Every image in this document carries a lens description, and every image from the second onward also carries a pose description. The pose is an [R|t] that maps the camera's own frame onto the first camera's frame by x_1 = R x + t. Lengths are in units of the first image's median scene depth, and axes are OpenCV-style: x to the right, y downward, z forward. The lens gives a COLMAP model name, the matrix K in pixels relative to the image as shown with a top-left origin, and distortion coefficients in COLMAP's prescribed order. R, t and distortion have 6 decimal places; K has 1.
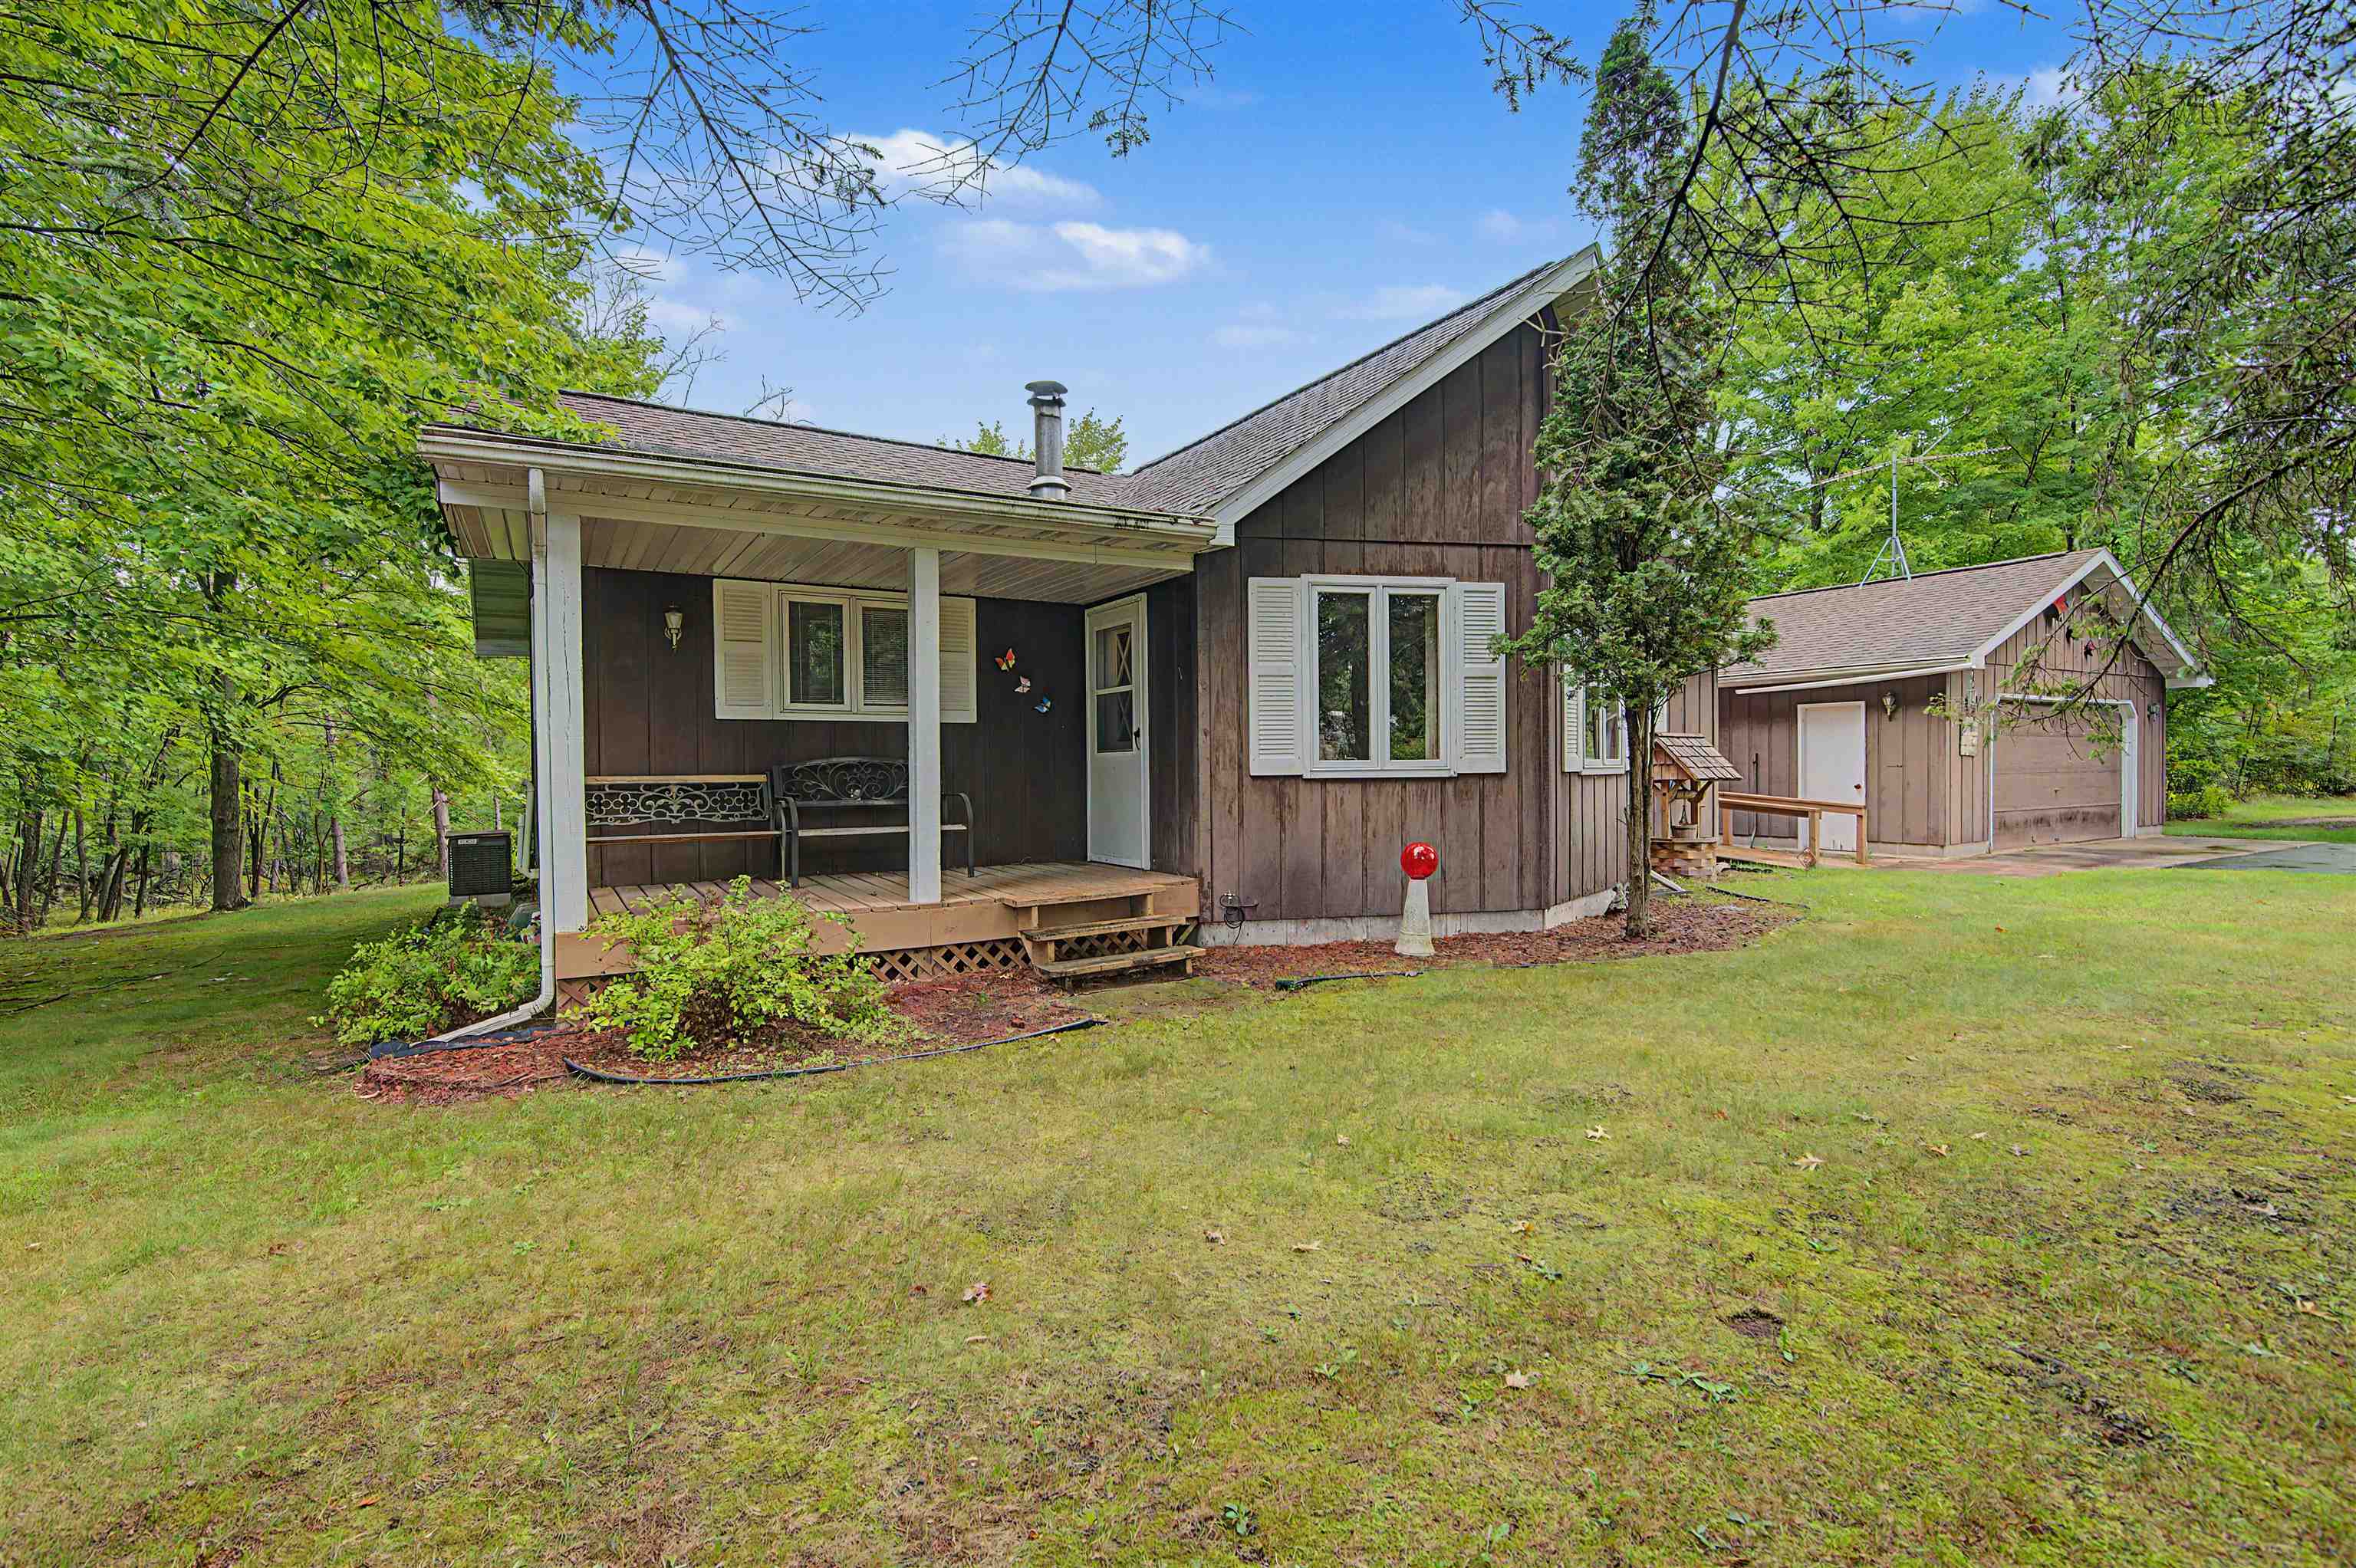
lens RADIAL K [[1067.2, 0, 1178.0], [0, 1067.2, 784.0], [0, 0, 1]] dist [0.000586, -0.000009]
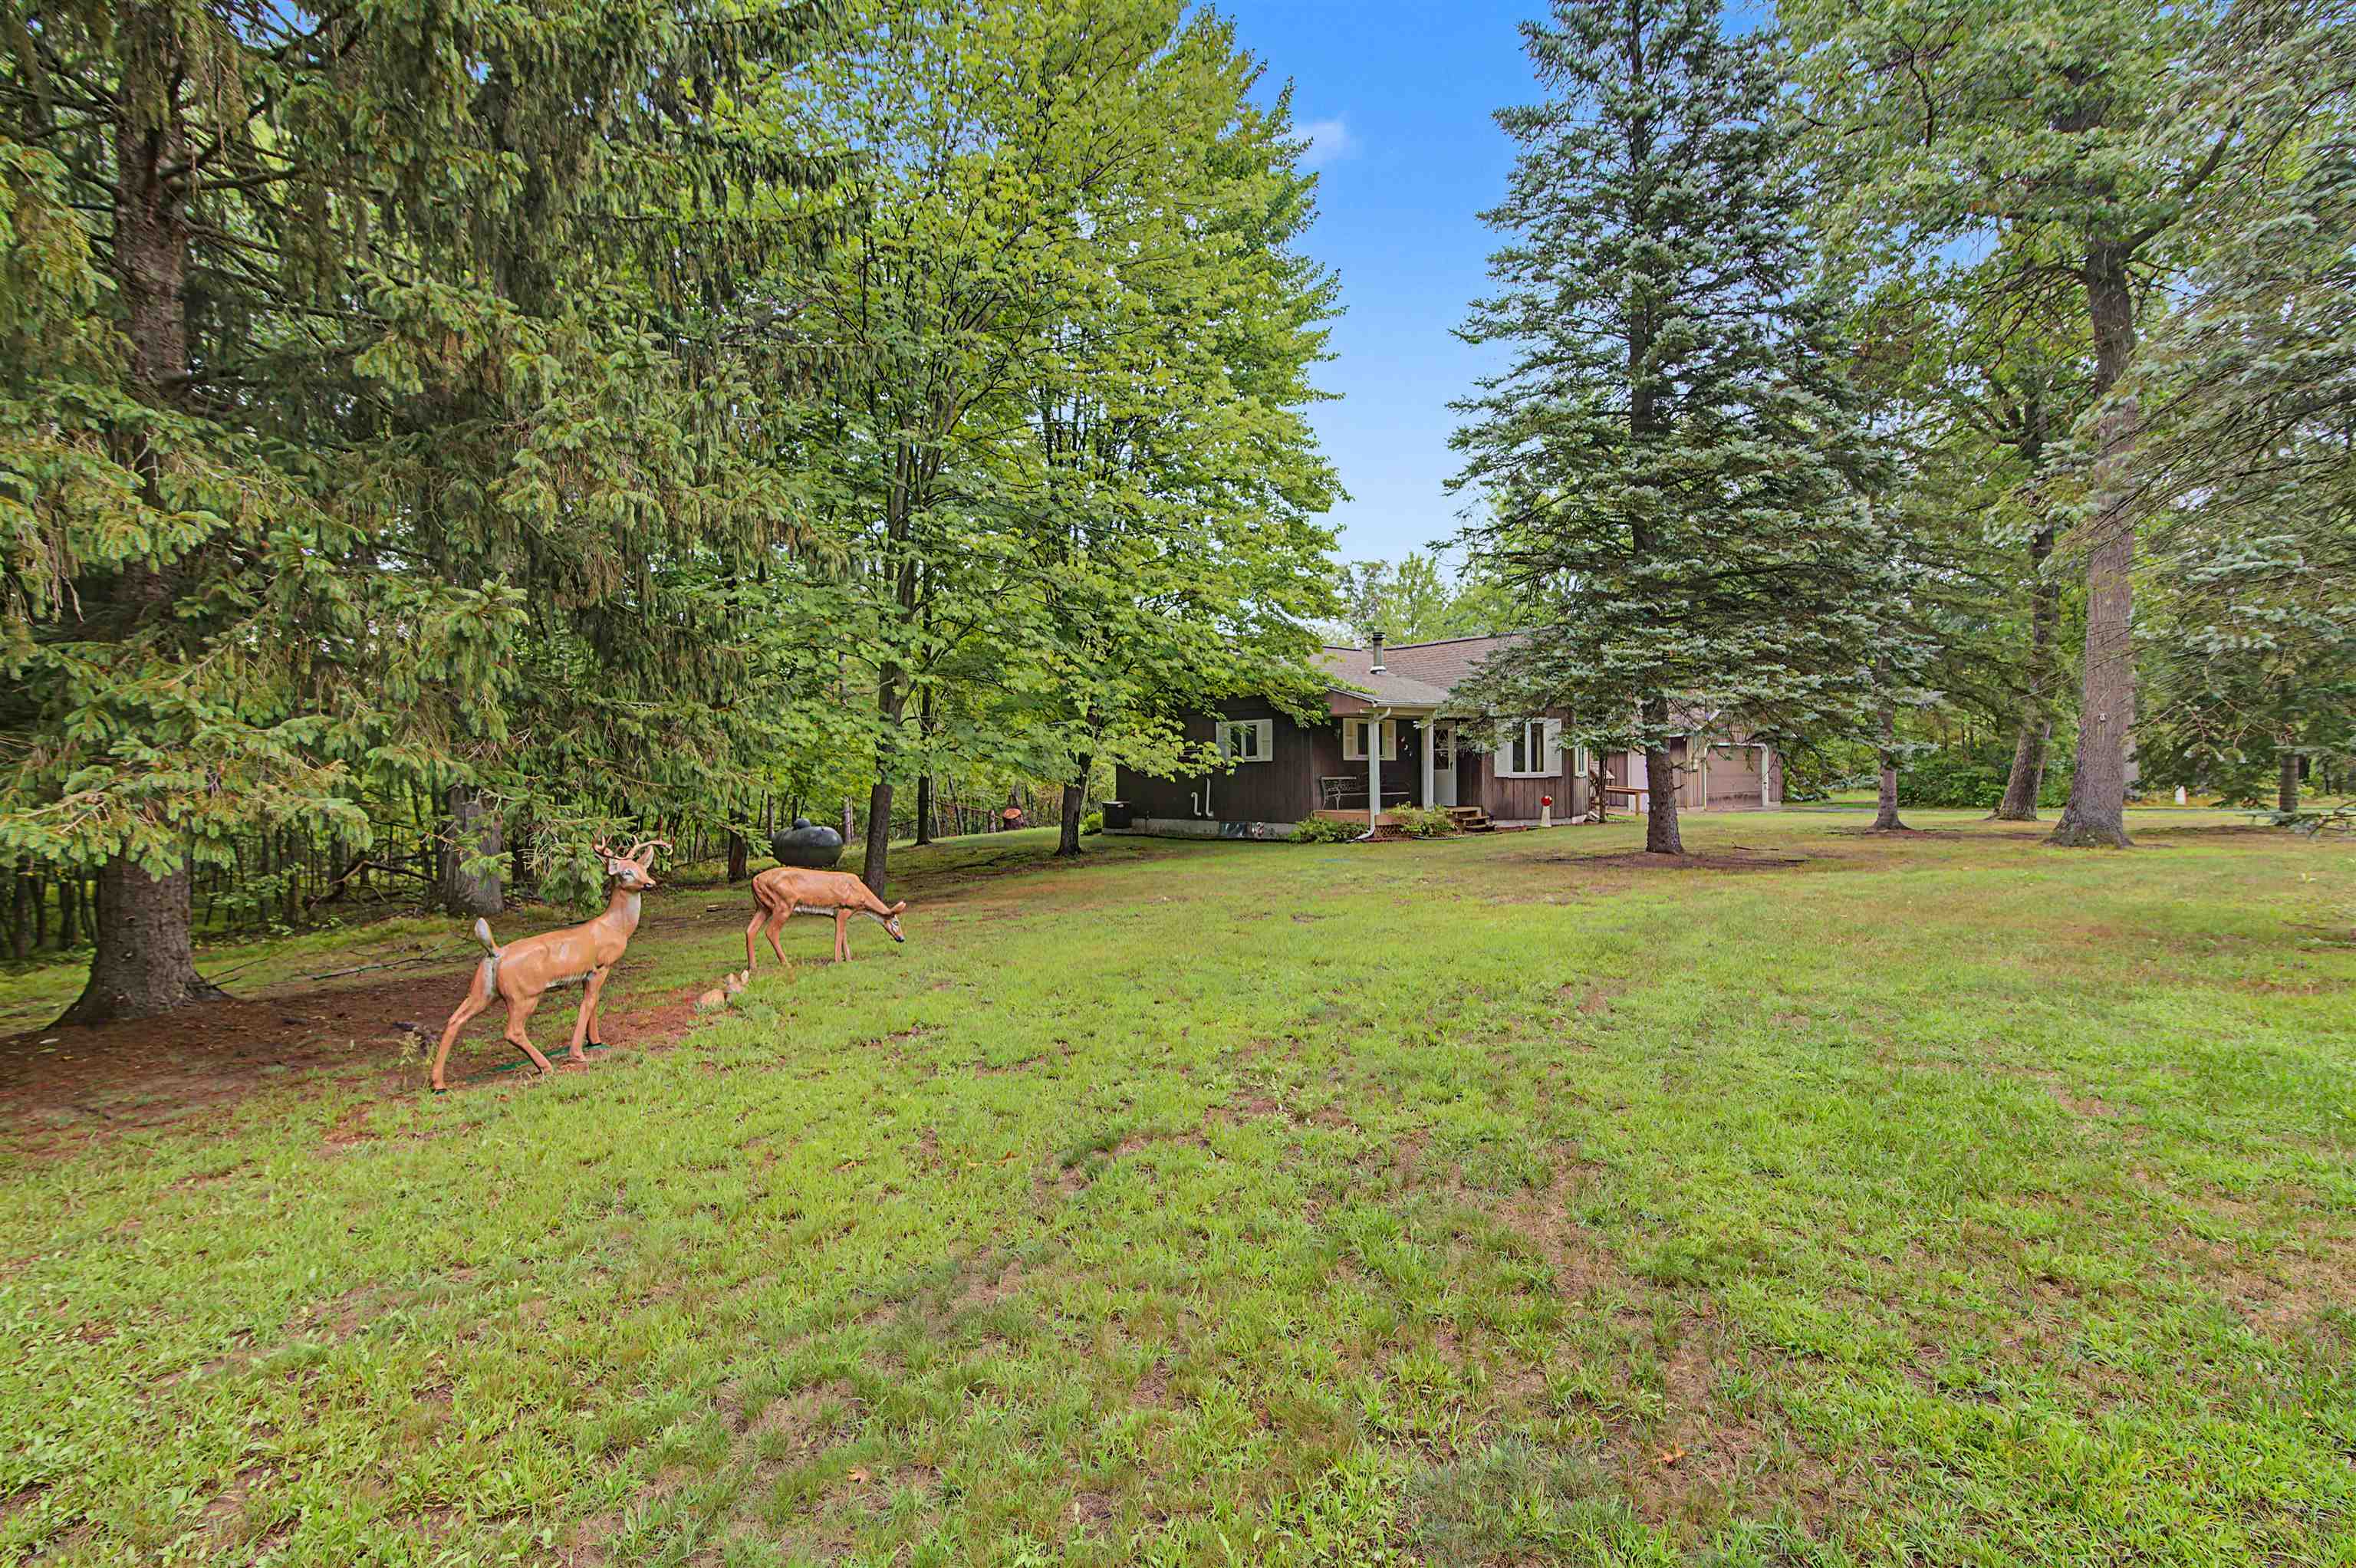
lens RADIAL K [[1067.2, 0, 1178.0], [0, 1067.2, 784.0], [0, 0, 1]] dist [0.000586, -0.000009]
pose [[0.987376, -0.002078, 0.158378, -1.425538], [0.003344, 0.999965, -0.007728, 0.036138], [-0.158357, 0.008160, 0.987348, -2.133093]]
